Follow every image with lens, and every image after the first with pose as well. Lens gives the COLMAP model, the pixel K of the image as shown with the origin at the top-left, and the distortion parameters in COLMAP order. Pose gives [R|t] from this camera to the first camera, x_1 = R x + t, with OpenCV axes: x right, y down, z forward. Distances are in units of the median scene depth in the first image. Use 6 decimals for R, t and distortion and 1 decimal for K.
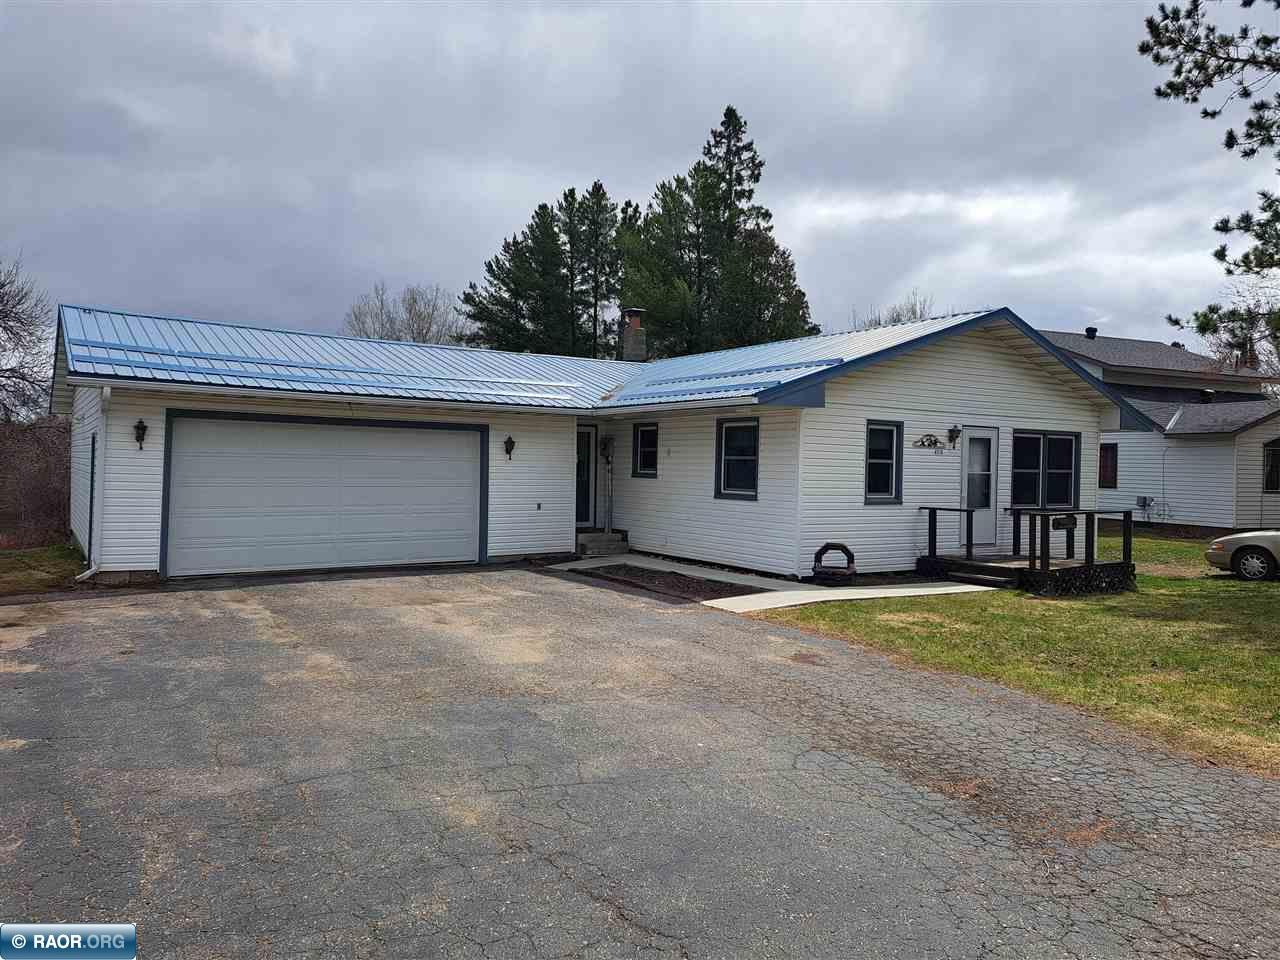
lens RADIAL K [[930.1, 0, 643.0], [0, 930.1, 471.5], [0, 0, 1]] dist [0.119772, -0.143908]
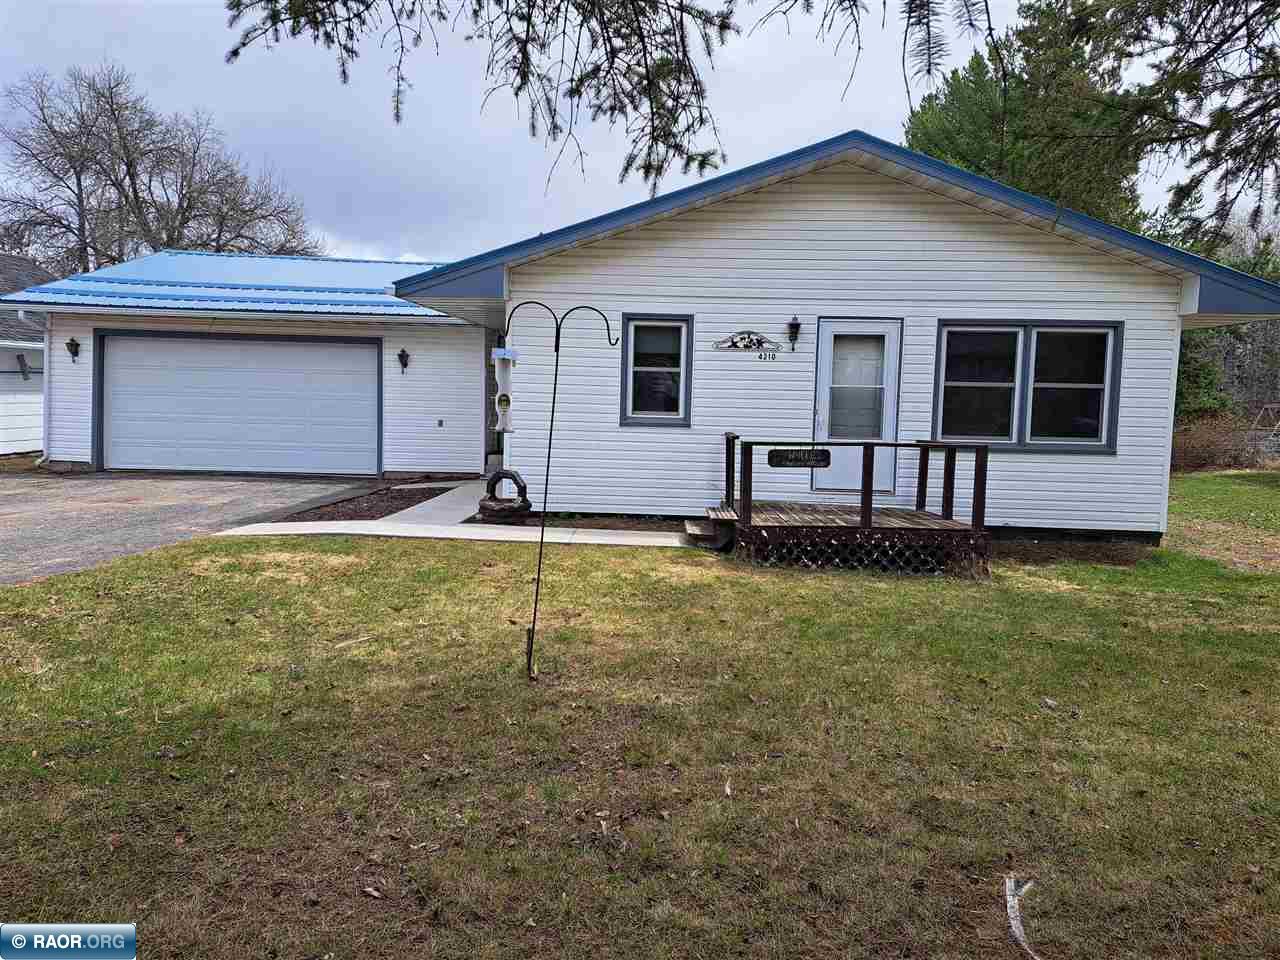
lens RADIAL K [[930.1, 0, 643.0], [0, 930.1, 471.5], [0, 0, 1]] dist [0.119772, -0.143908]
pose [[0.801157, 0.052255, -0.596169, 0.686305], [-0.012275, 0.997406, 0.070928, 0.017886], [0.598329, -0.049507, 0.799720, 0.387524]]
